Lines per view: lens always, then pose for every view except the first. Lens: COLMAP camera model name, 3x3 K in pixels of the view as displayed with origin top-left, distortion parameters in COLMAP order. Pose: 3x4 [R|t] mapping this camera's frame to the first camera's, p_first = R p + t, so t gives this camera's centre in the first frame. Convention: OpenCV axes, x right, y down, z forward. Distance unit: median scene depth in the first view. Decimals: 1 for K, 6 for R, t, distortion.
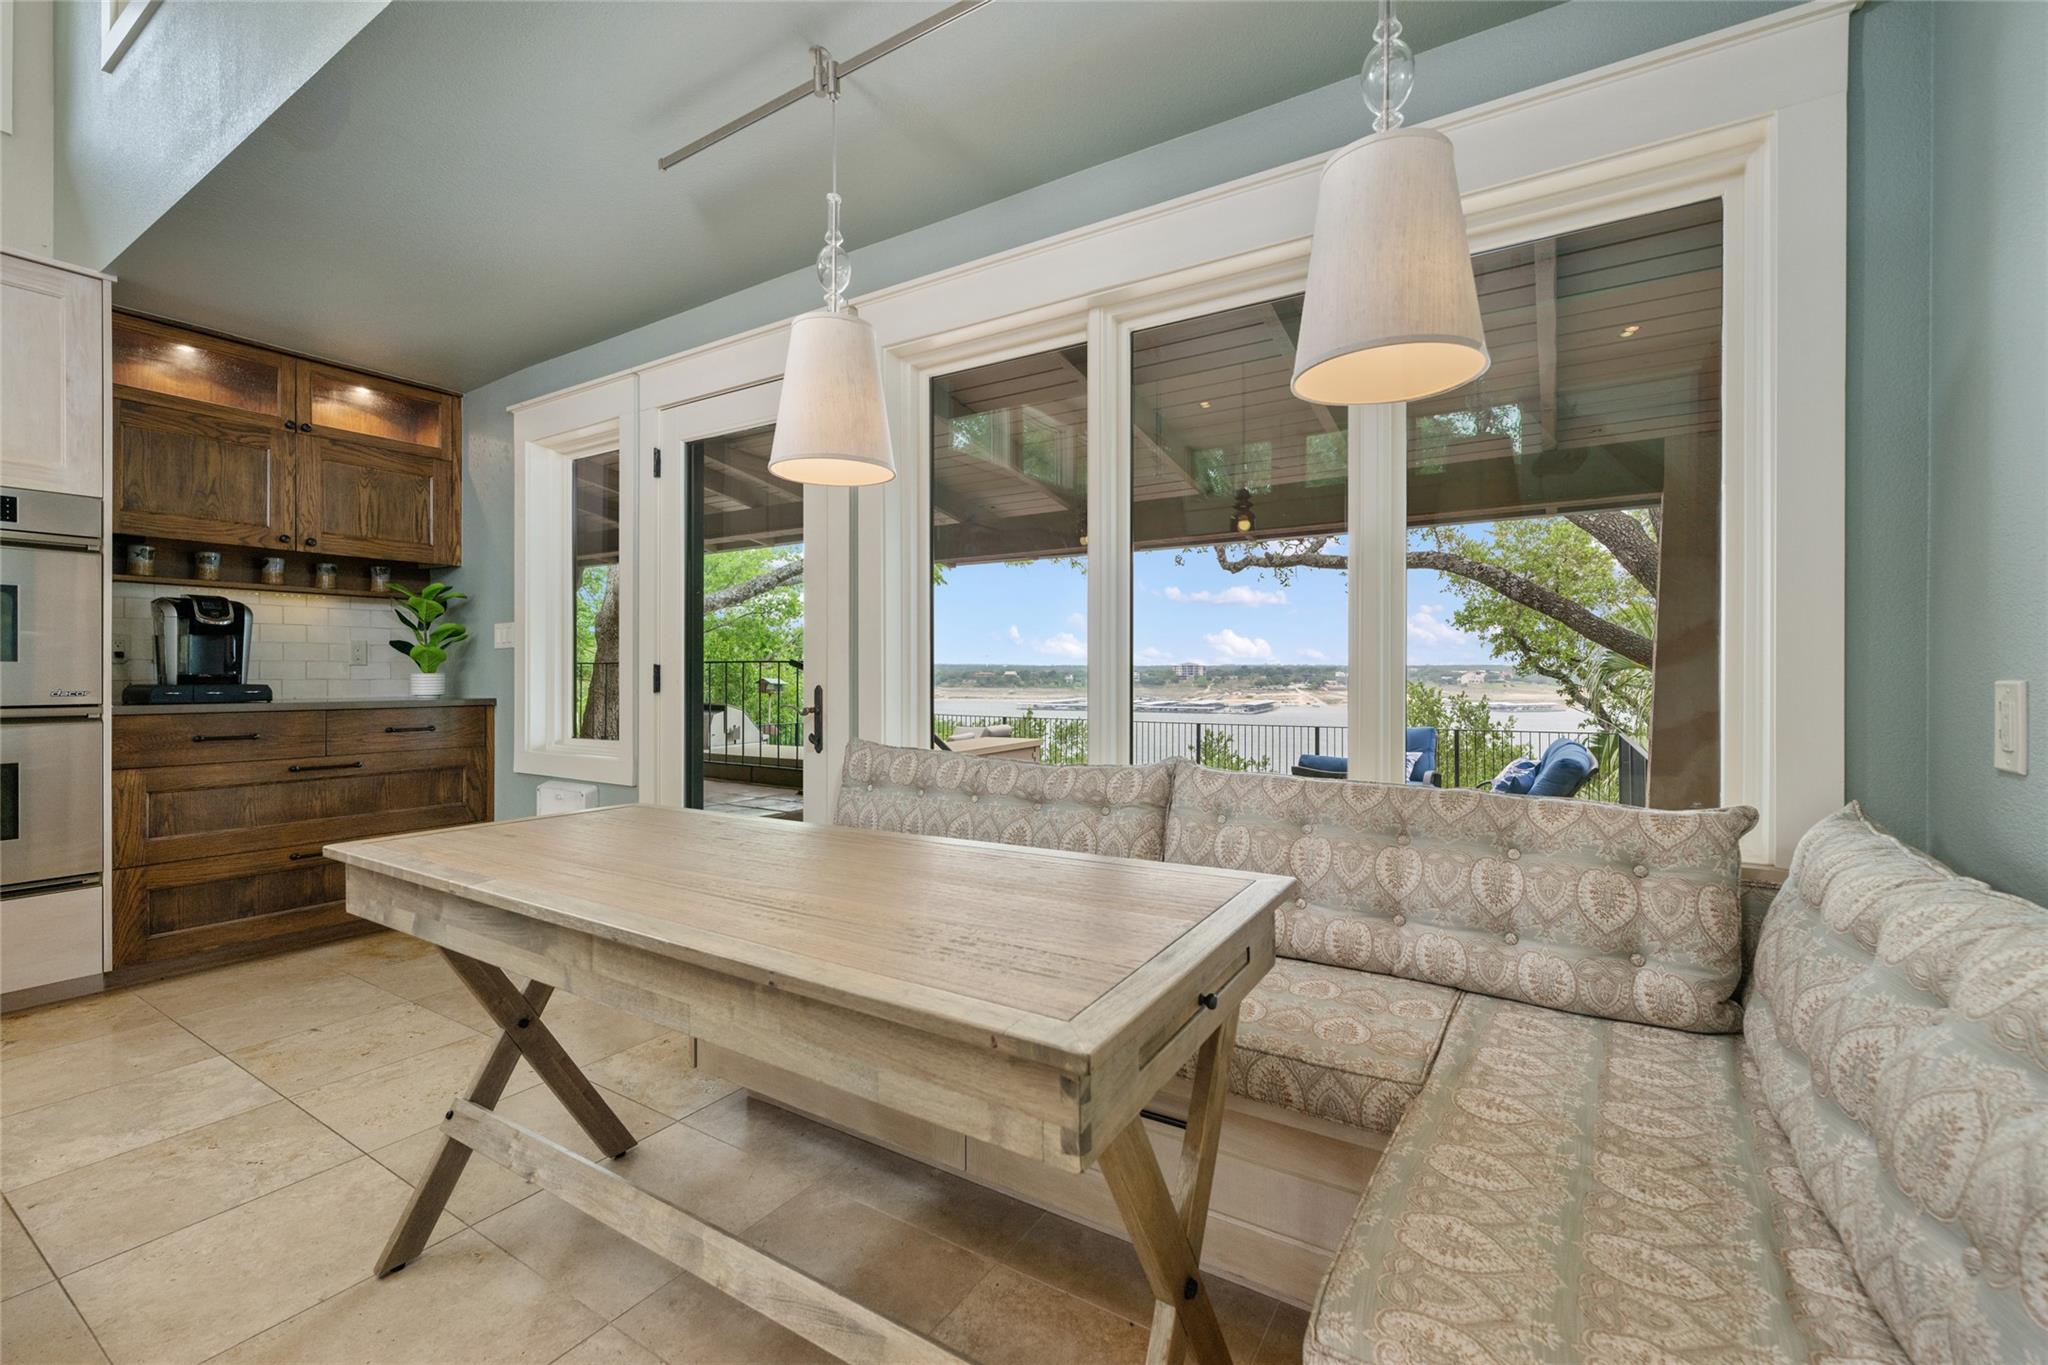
lens RADIAL K [[856.7, 0, 1024.1], [0, 856.7, 675.3], [0, 0, 1]] dist [0.001280, -0.000024]
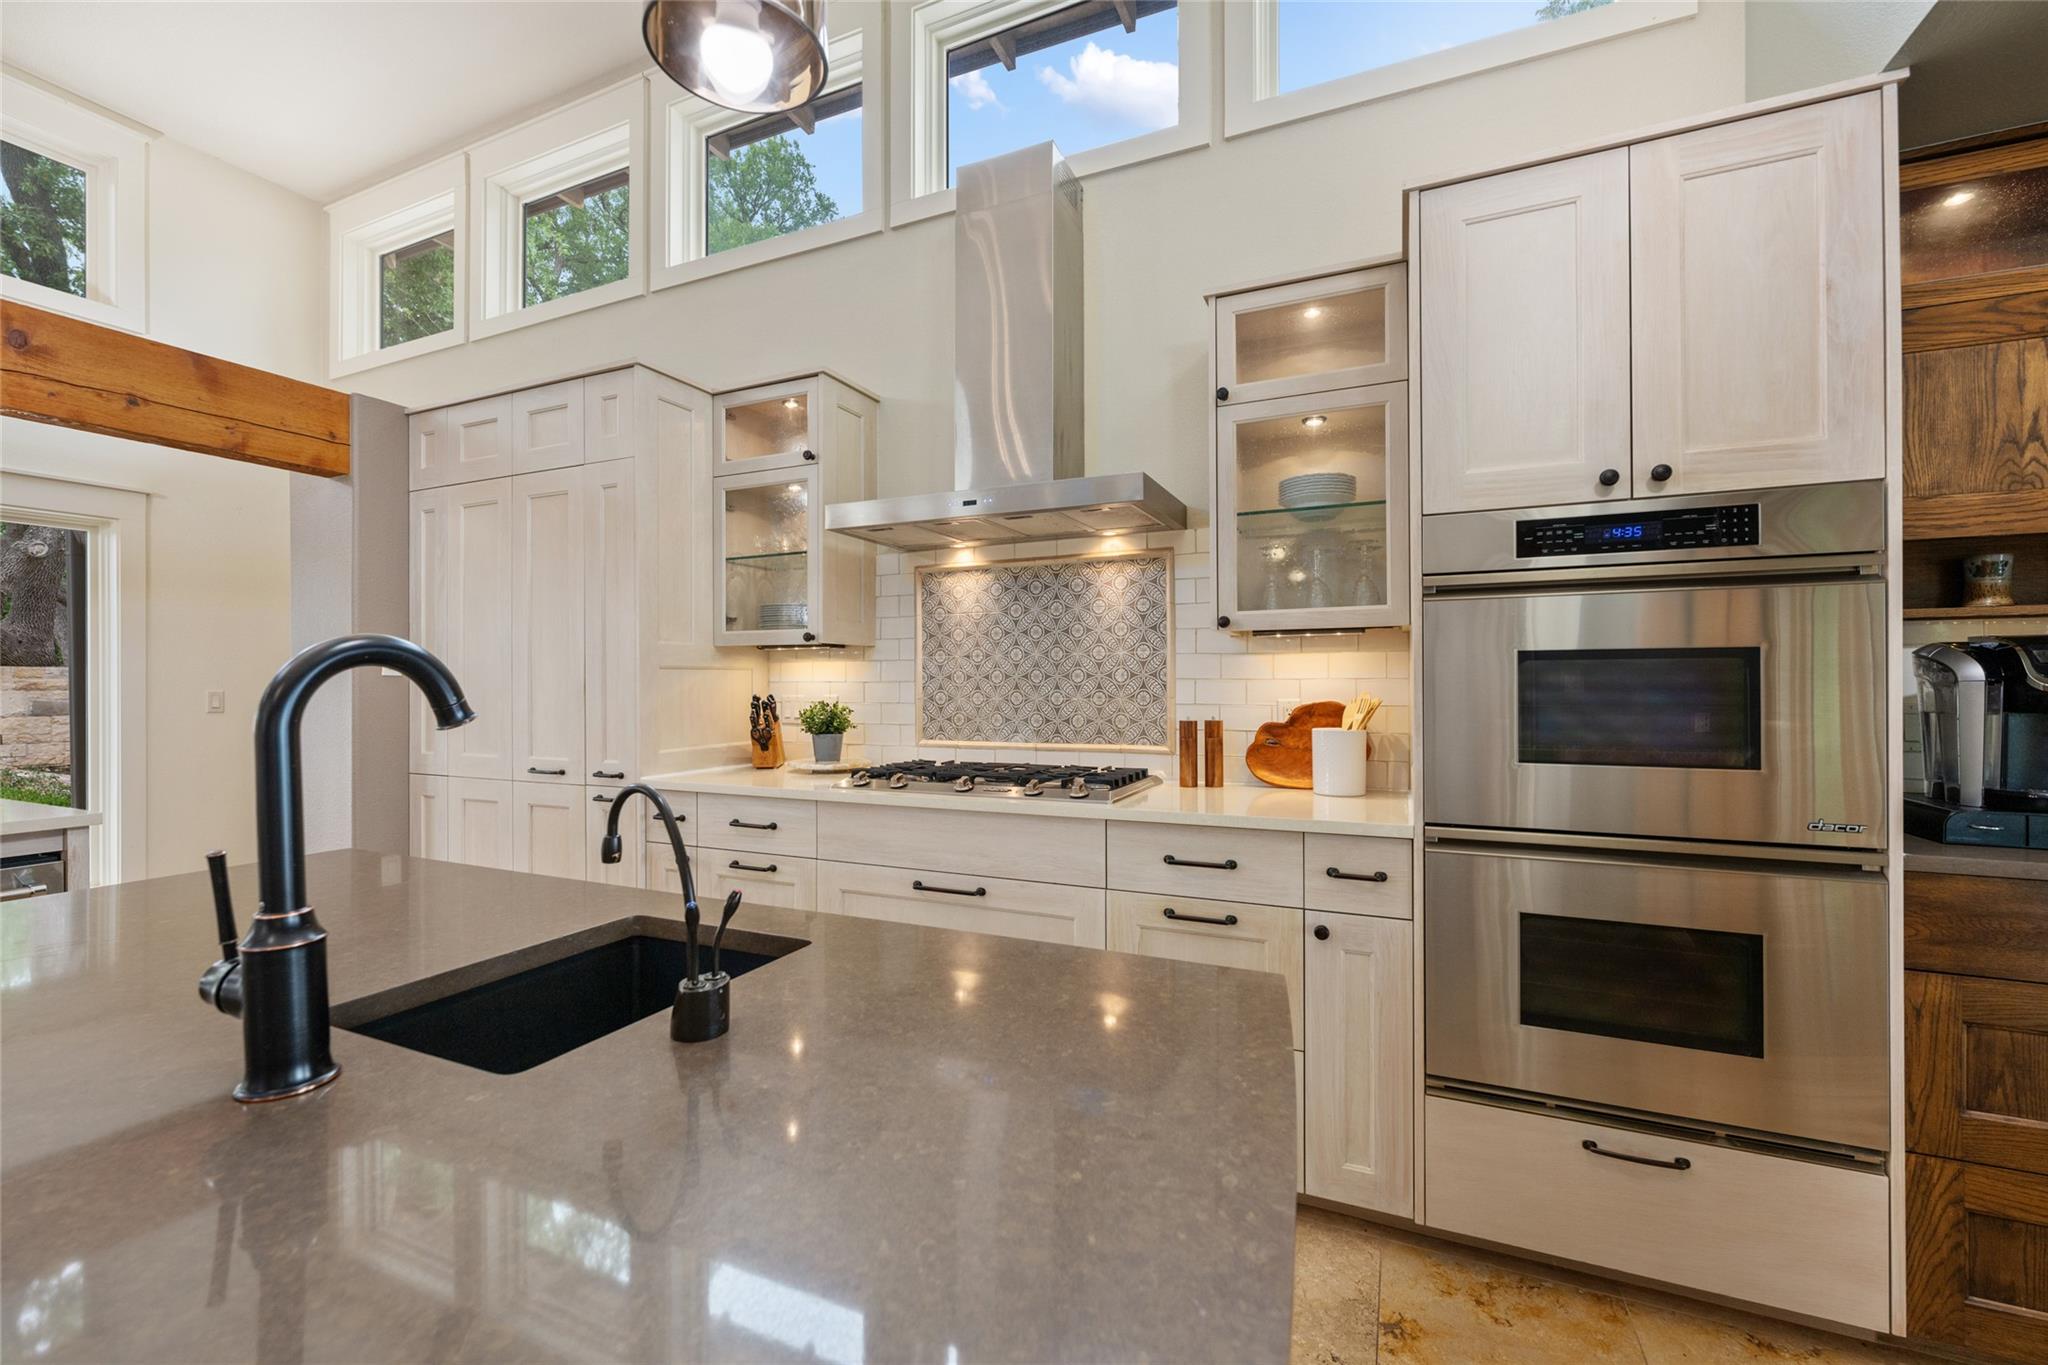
lens RADIAL K [[856.7, 0, 1022.6], [0, 856.7, 682.9], [0, 0, 1]] dist [0.001280, -0.000024]
pose [[0.134495, -0.006082, -0.990896, -0.586332], [0.001475, 0.999981, -0.005937, -0.070049], [0.990913, -0.000663, 0.134501, 0.363228]]
